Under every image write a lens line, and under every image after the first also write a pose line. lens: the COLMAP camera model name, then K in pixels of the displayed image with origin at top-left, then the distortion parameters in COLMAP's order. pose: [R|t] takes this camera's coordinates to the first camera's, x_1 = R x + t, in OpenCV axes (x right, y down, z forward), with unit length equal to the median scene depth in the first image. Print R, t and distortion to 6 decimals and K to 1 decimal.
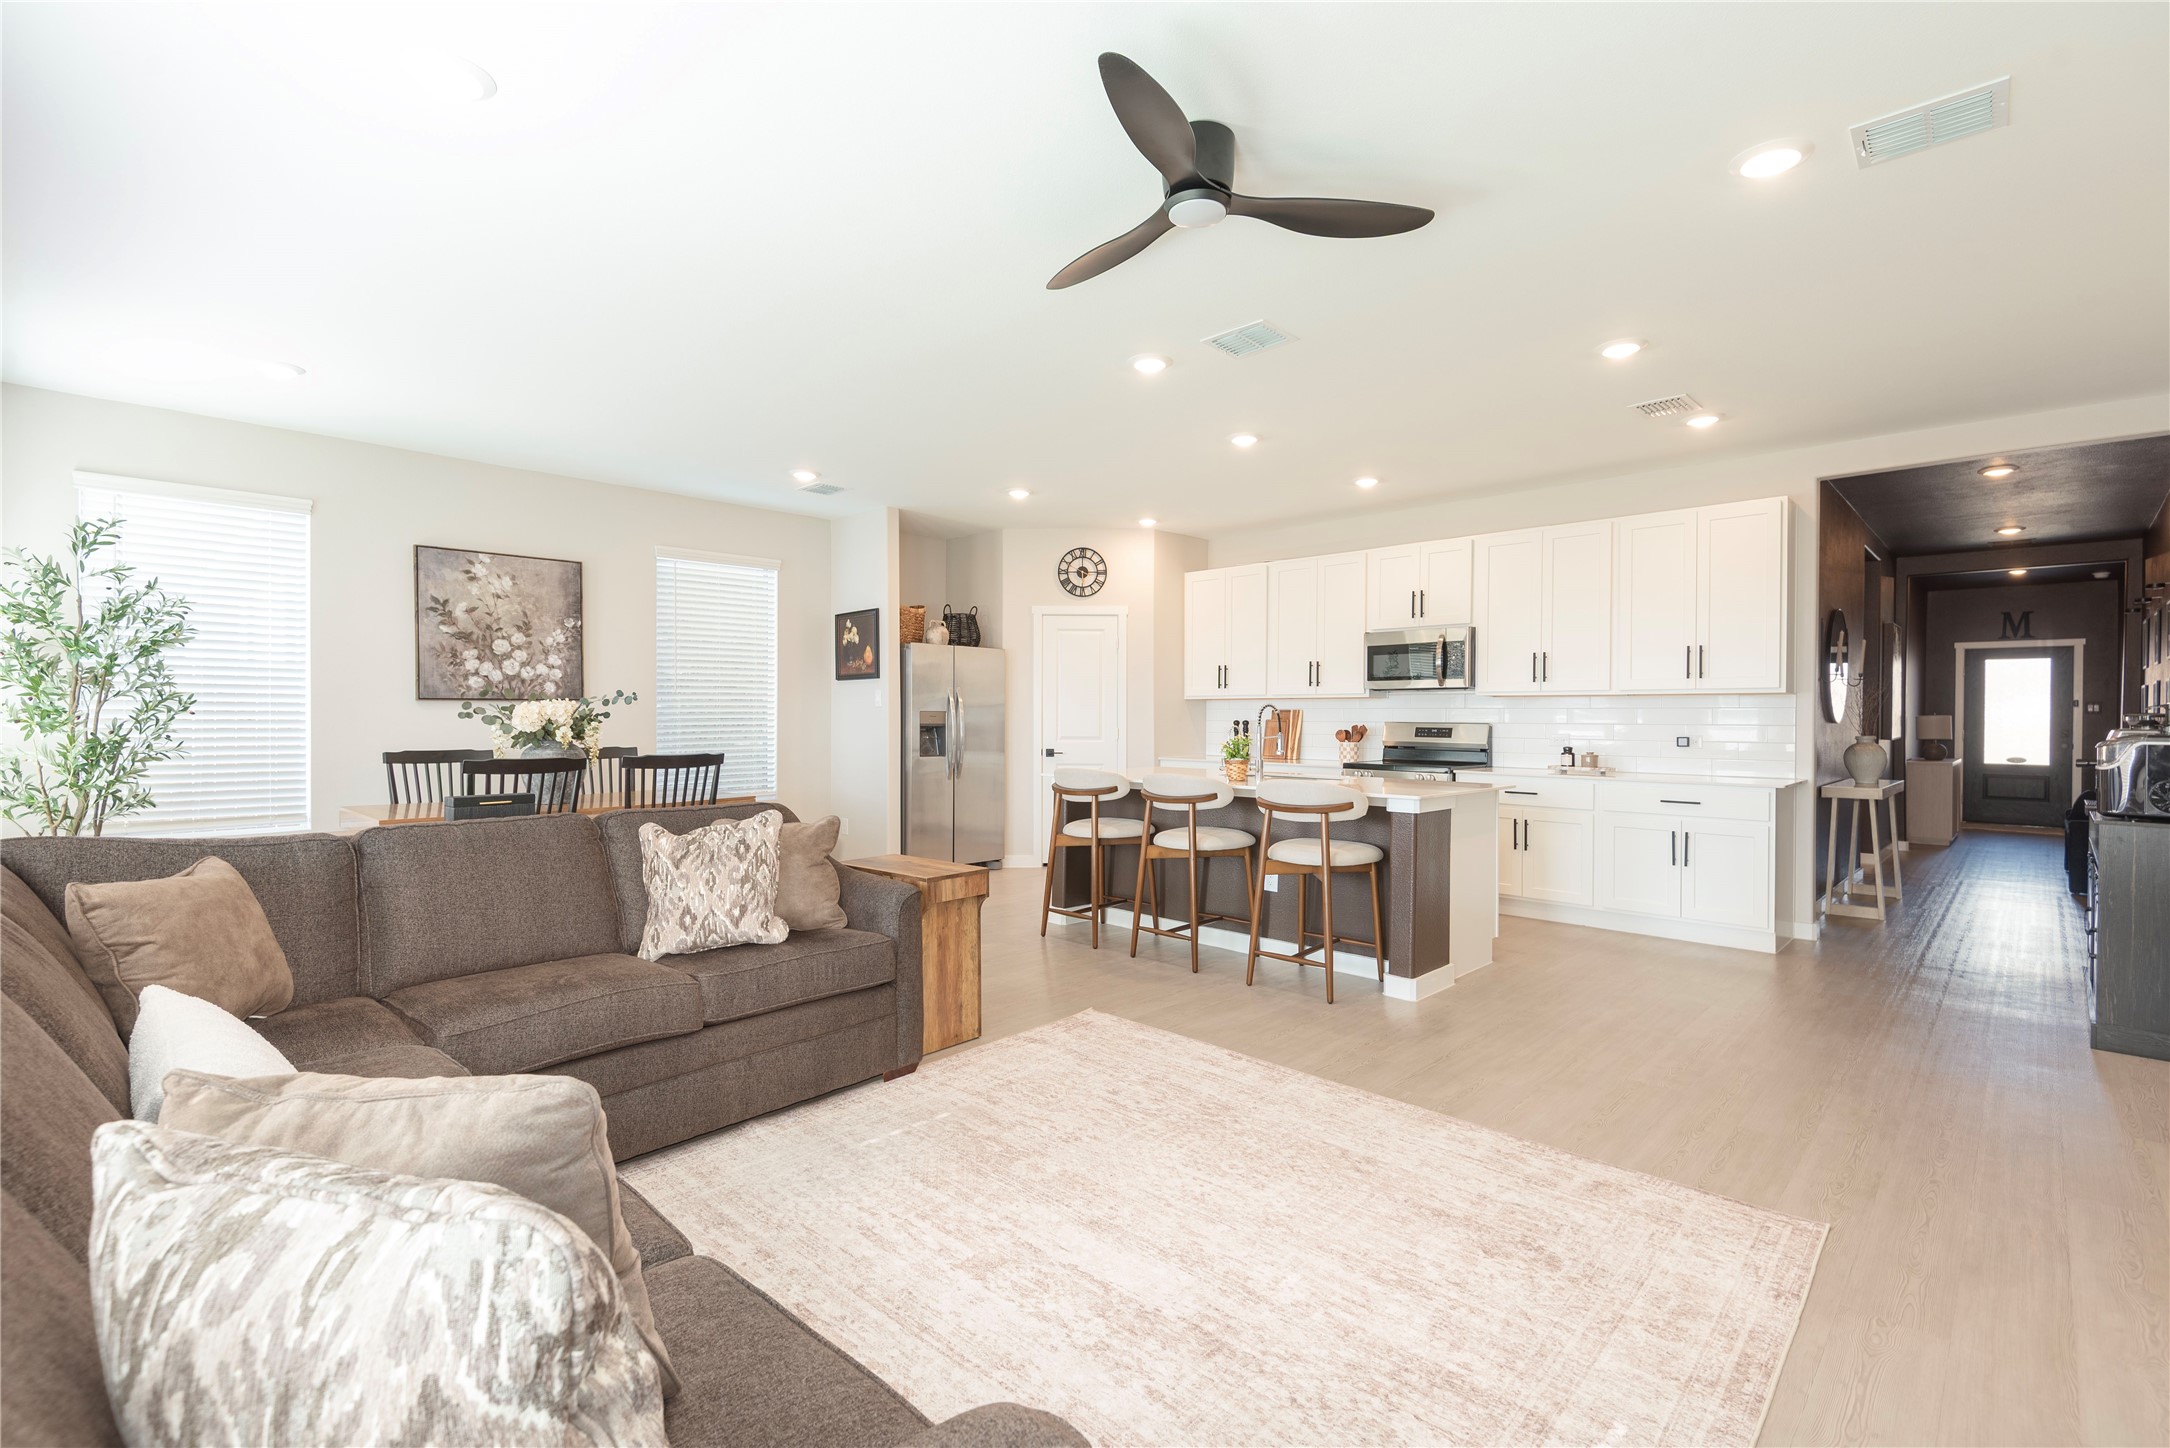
lens RADIAL K [[968.9, 0, 1061.4], [0, 968.9, 726.9], [0, 0, 1]] dist [0.021079, -0.012213]
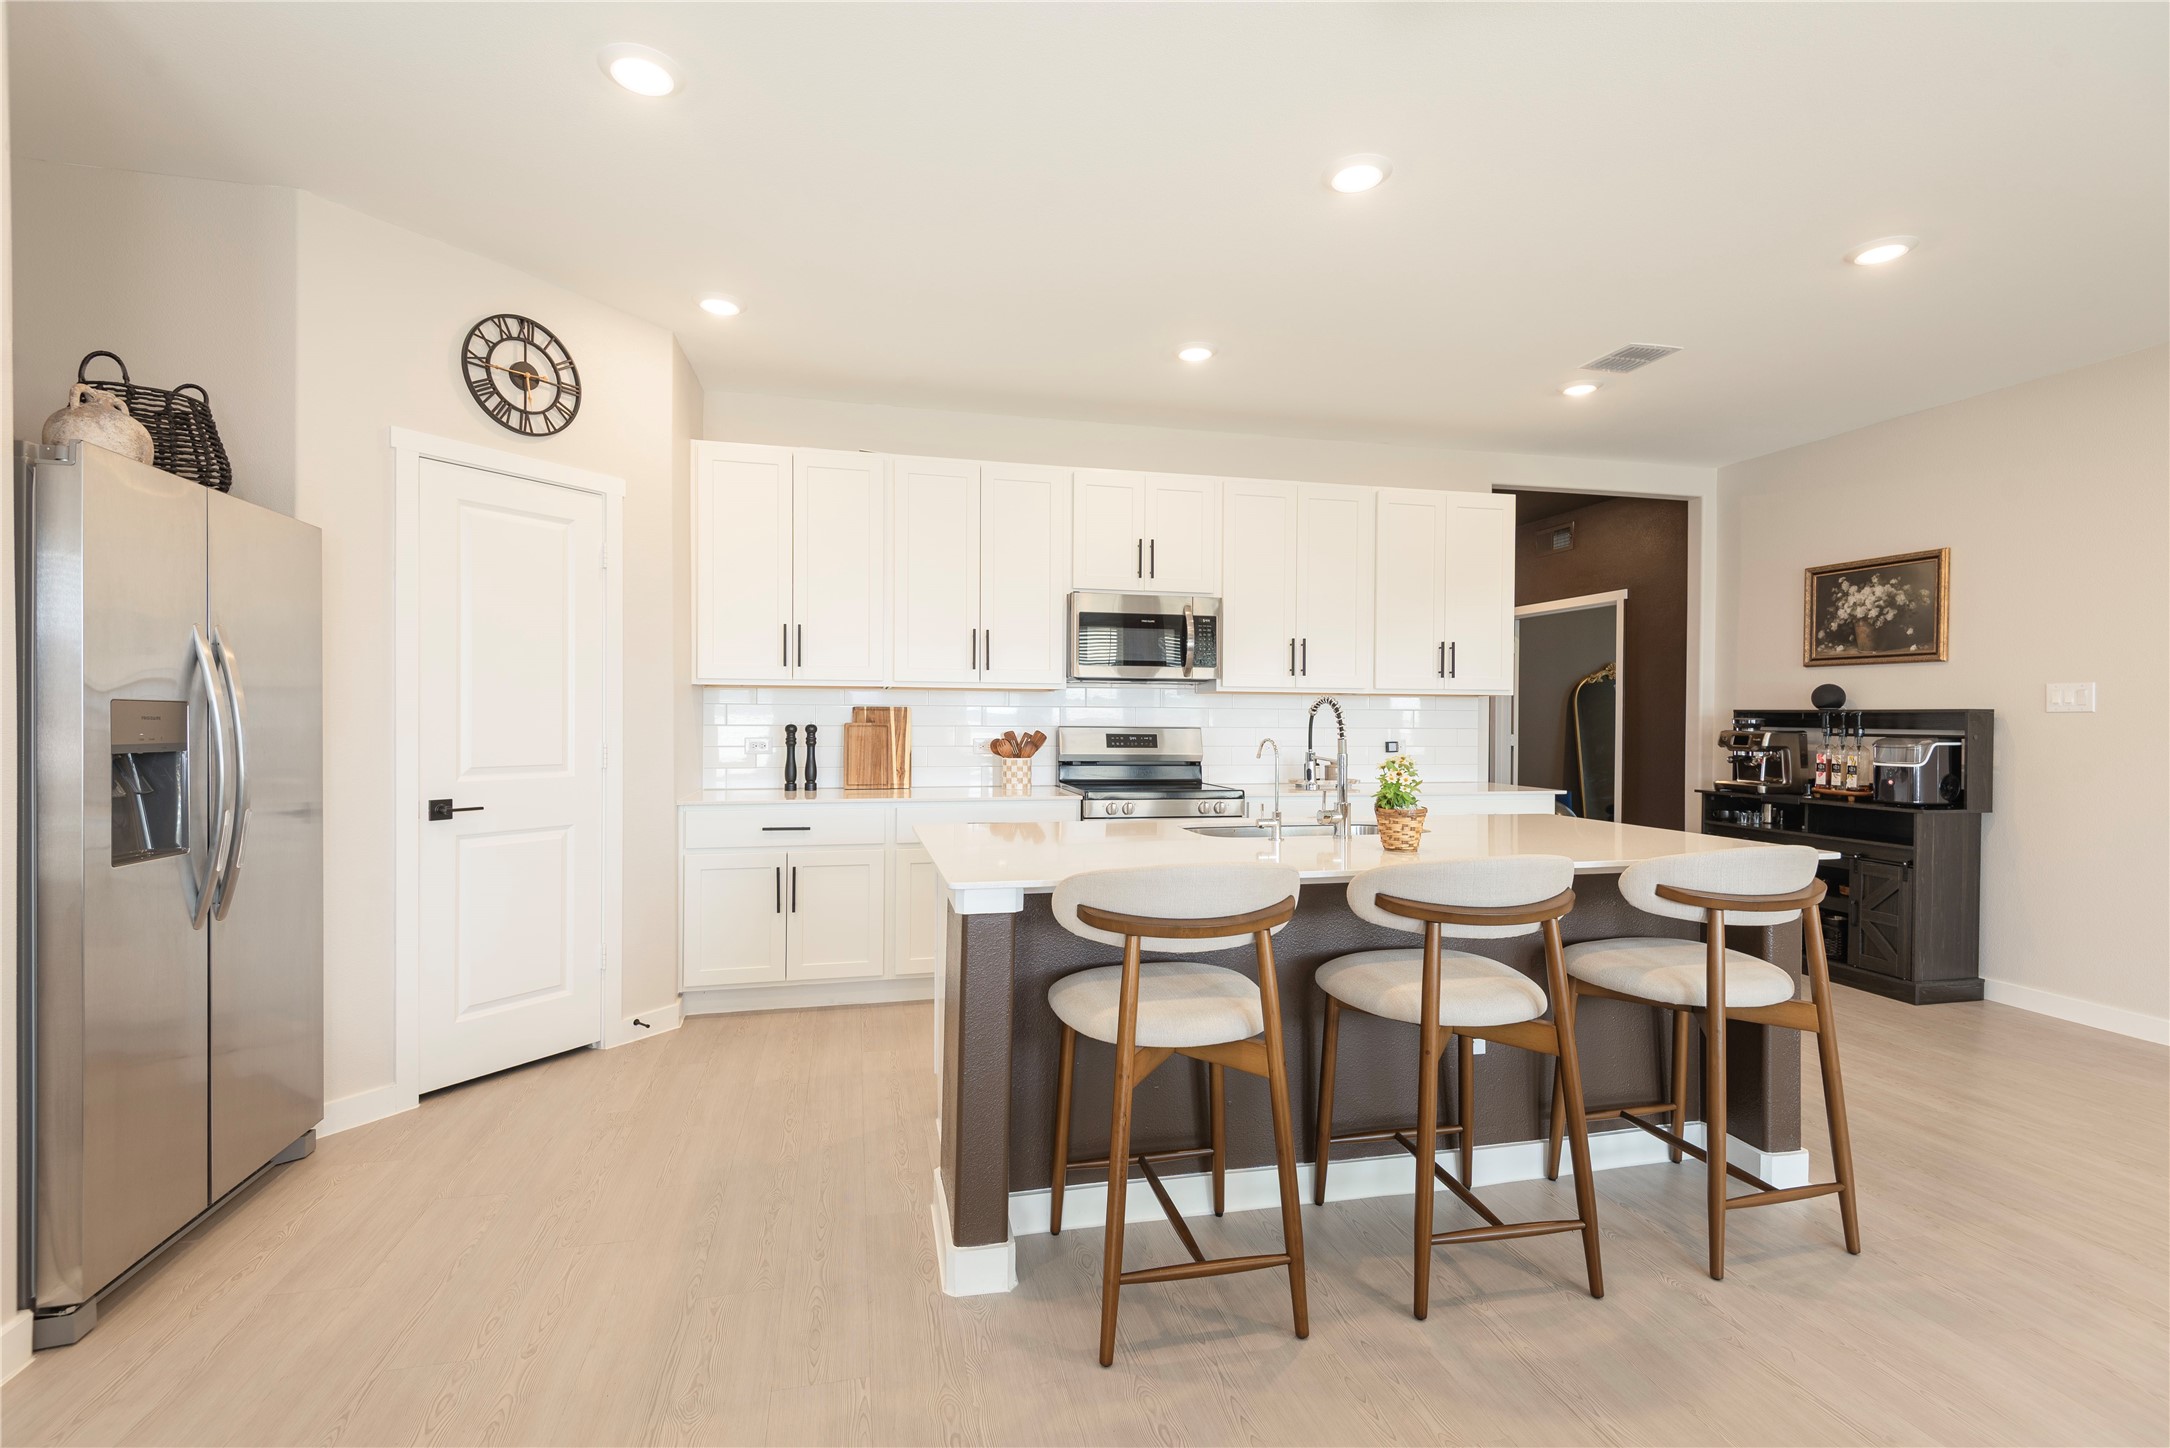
lens RADIAL K [[968.9, 0, 1088.4], [0, 968.9, 724.8], [0, 0, 1]] dist [0.021079, -0.012213]
pose [[0.516522, -0.005778, 0.856254, -0.273488], [0.005070, 0.999980, 0.003689, -0.009917], [-0.856259, 0.002436, 0.516541, 0.721343]]
